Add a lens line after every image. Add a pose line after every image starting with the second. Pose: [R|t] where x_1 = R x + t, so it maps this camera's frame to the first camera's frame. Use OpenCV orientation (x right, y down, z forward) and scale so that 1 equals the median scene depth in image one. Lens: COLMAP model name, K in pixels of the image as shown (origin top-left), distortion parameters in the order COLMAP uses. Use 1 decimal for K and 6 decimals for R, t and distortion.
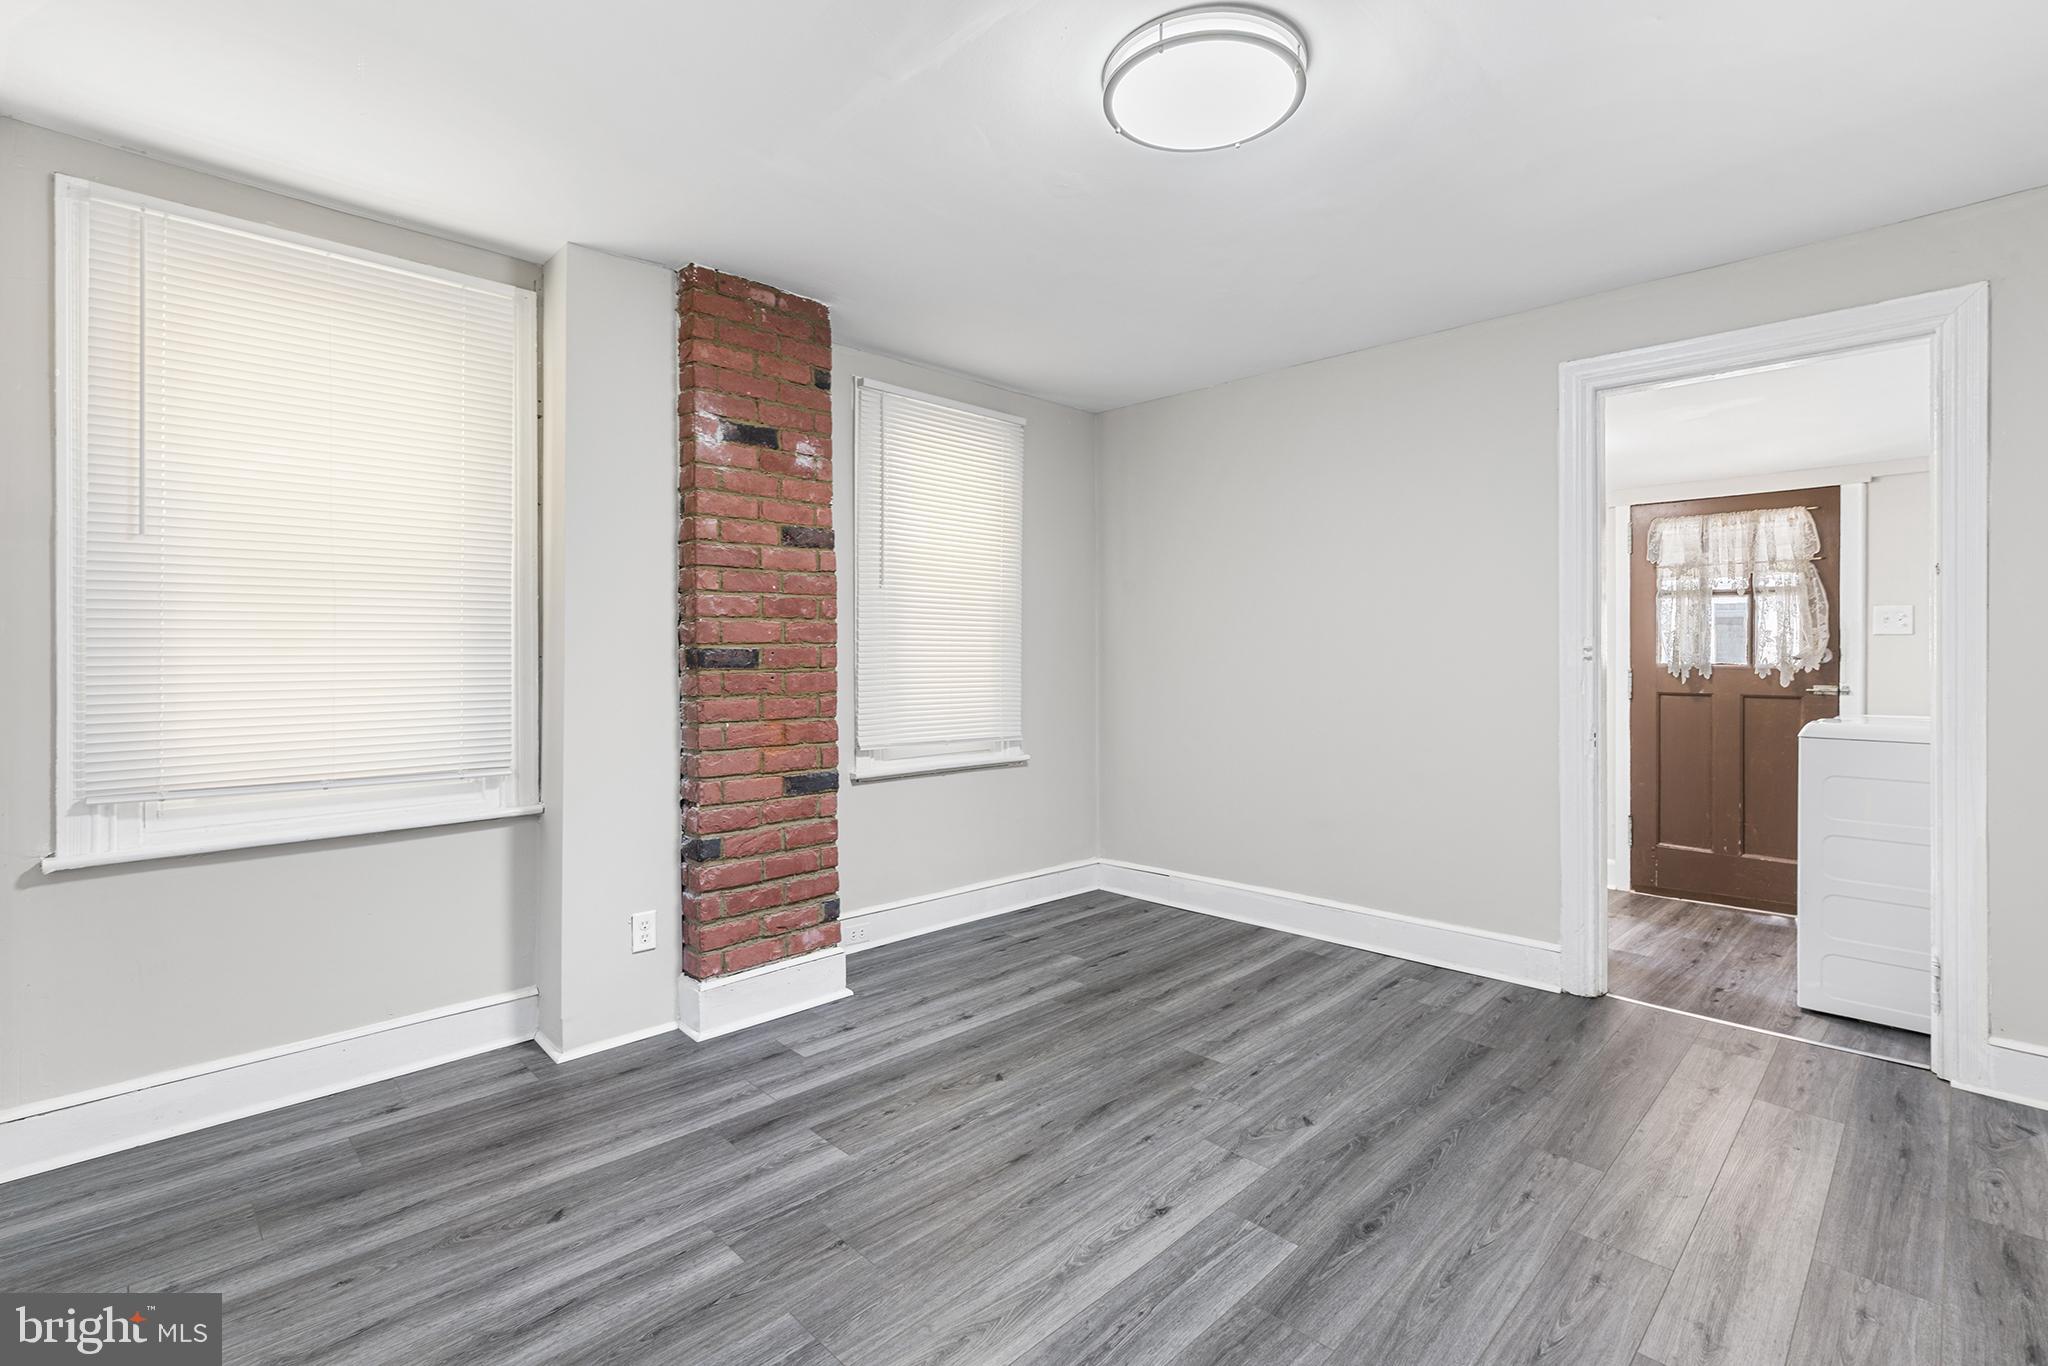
lens RADIAL K [[926.4, 0, 1053.9], [0, 926.4, 653.9], [0, 0, 1]] dist [0.005554, -0.001063]
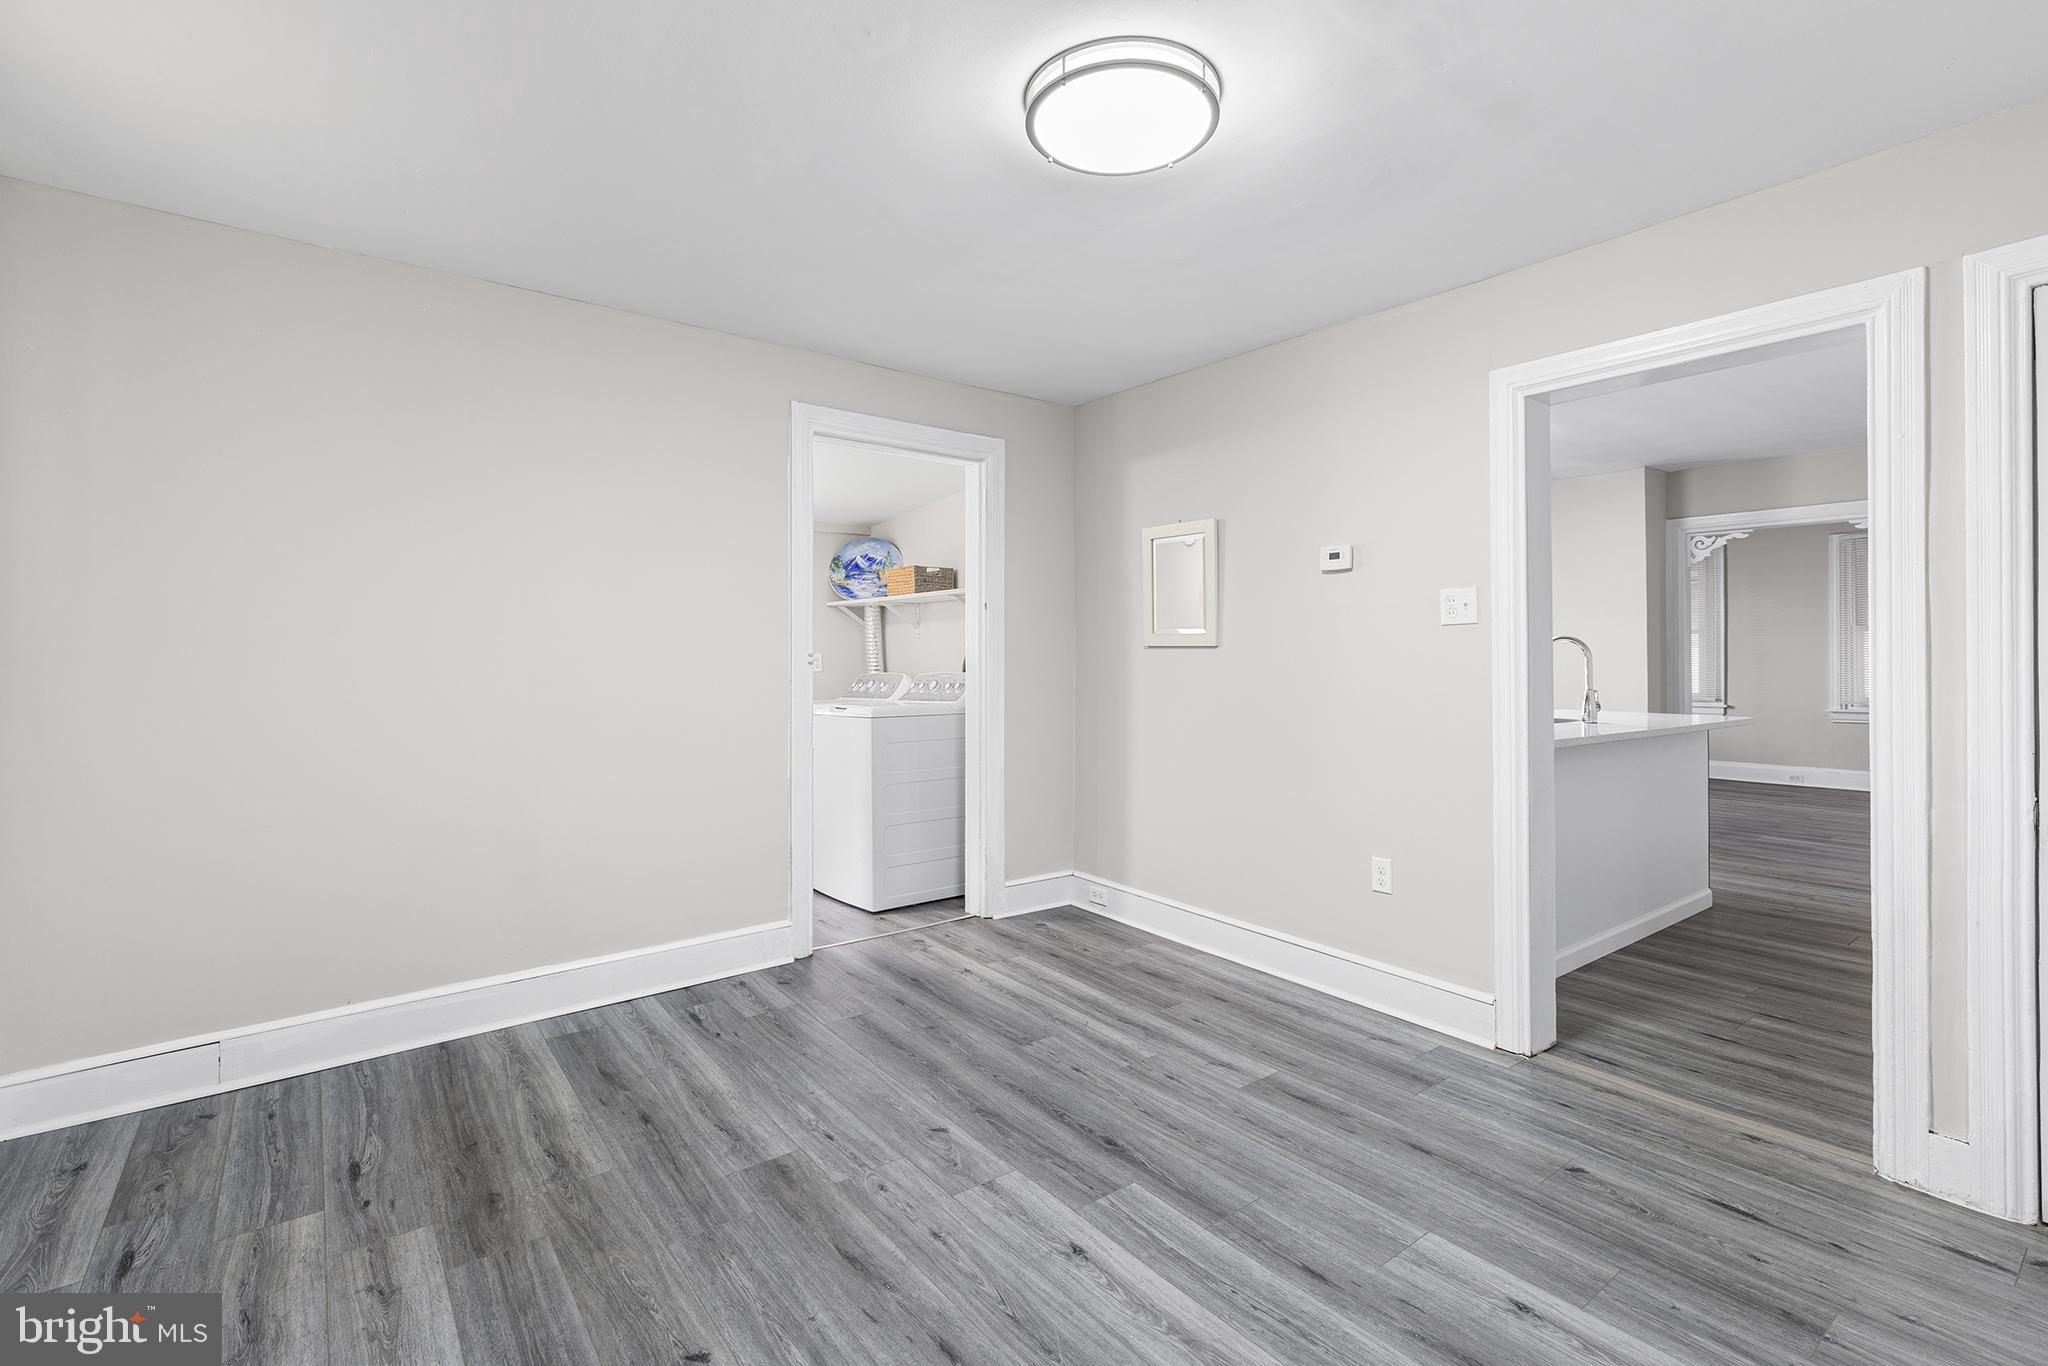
lens RADIAL K [[926.4, 0, 988.6], [0, 926.4, 653.4], [0, 0, 1]] dist [0.005554, -0.001063]
pose [[0.157304, -0.000495, 0.987550, -0.532860], [0.002466, 0.999997, 0.000108, -0.007379], [-0.987547, 0.002418, 0.157304, 0.596823]]
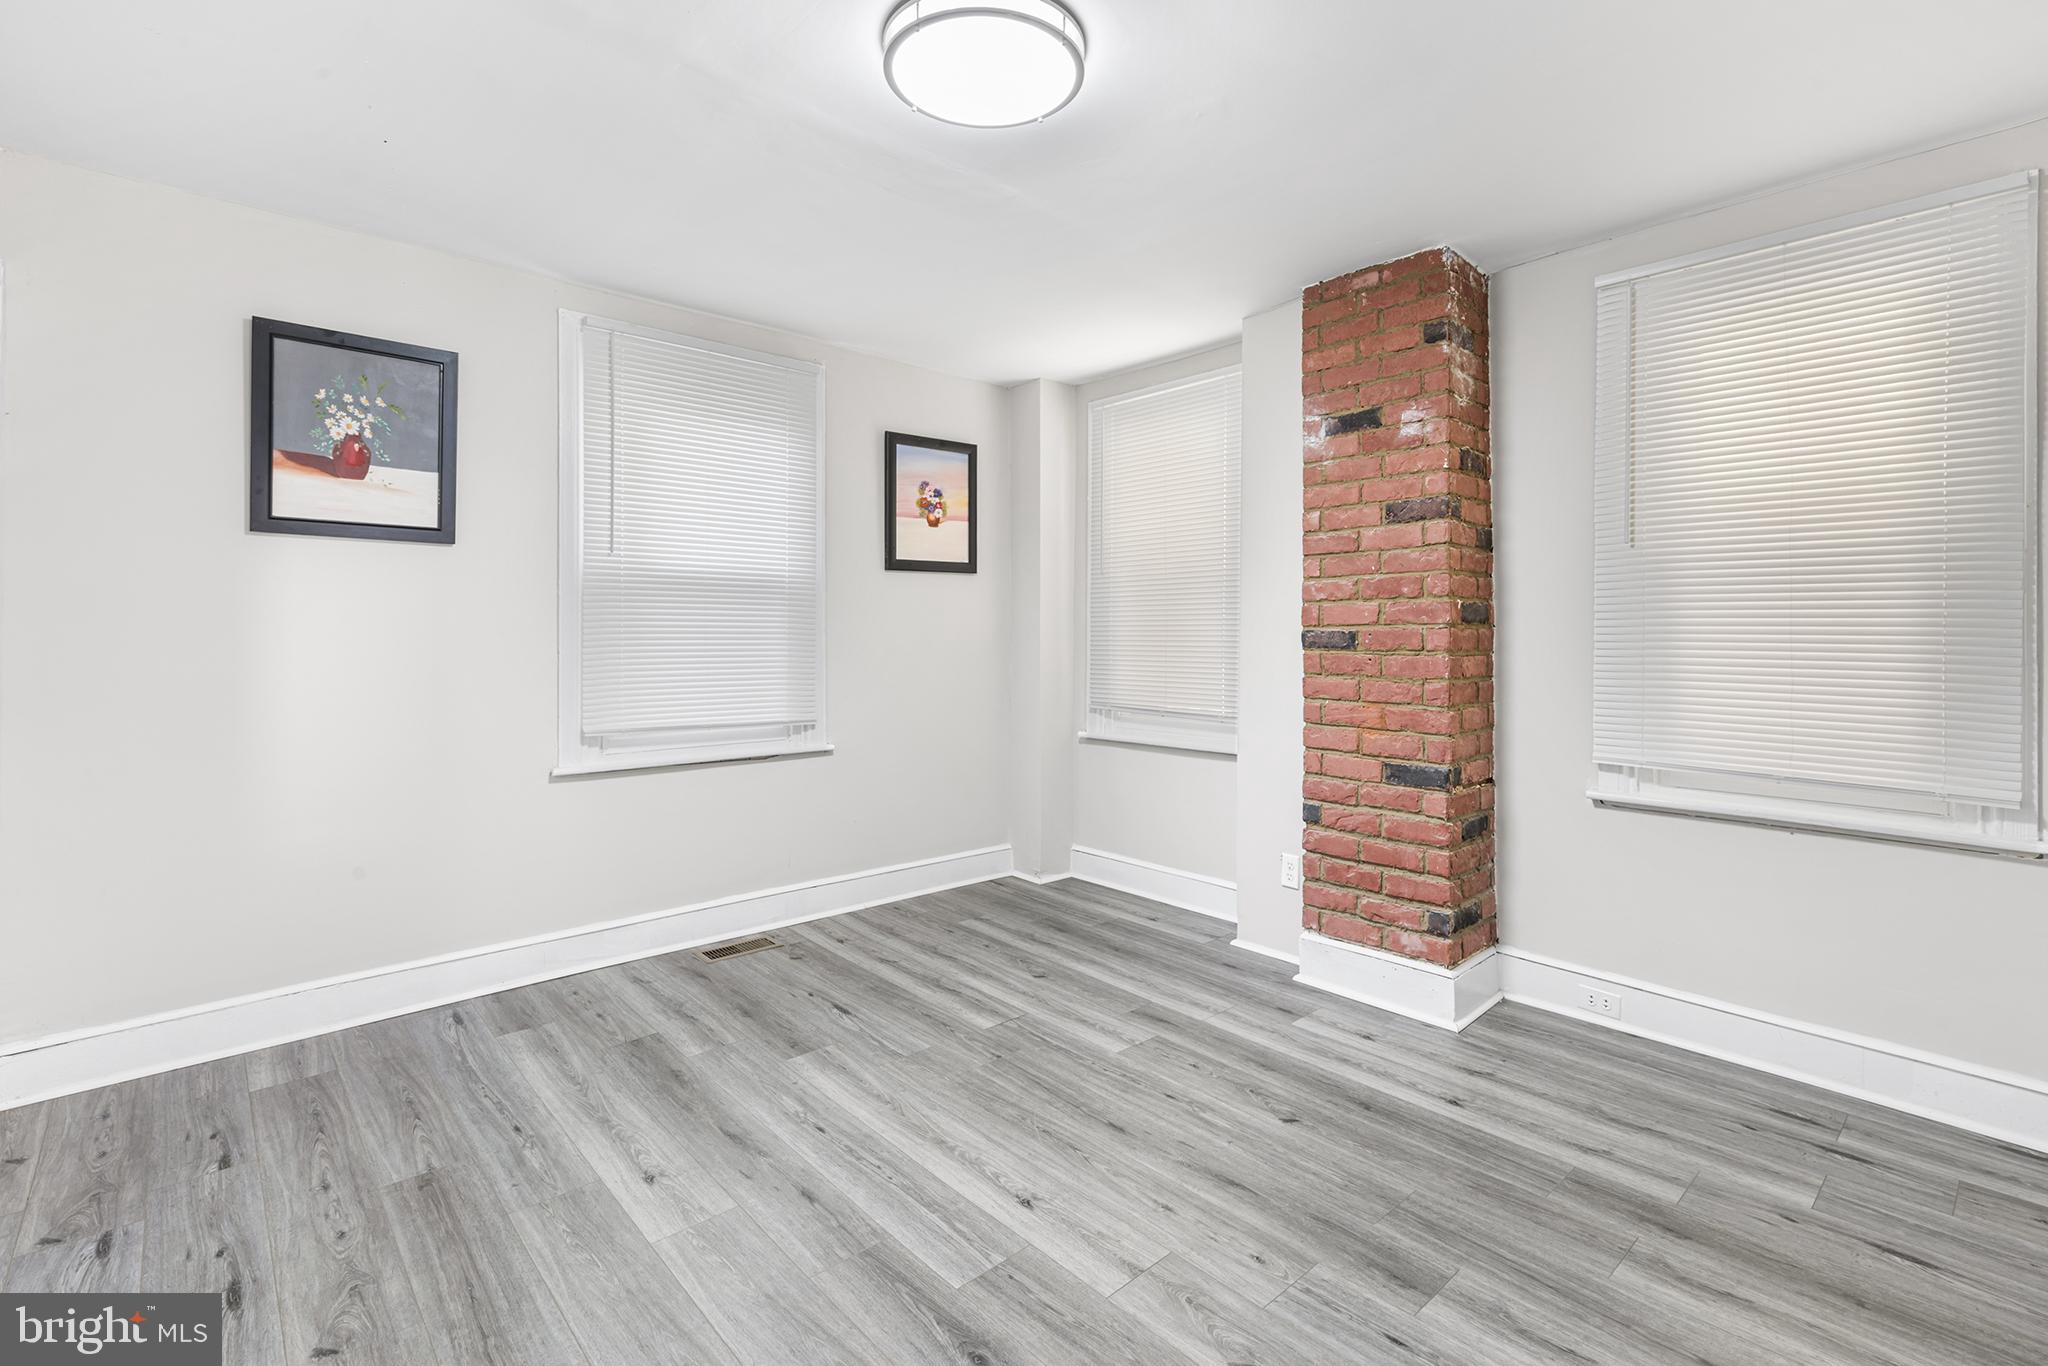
lens RADIAL K [[926.4, 0, 1007.0], [0, 926.4, 634.4], [0, 0, 1]] dist [0.005554, -0.001063]
pose [[-0.067809, 0.000575, -0.997698, 0.696121], [-0.004741, 0.999988, 0.000899, -0.000440], [0.997687, 0.004791, -0.067806, 0.663468]]
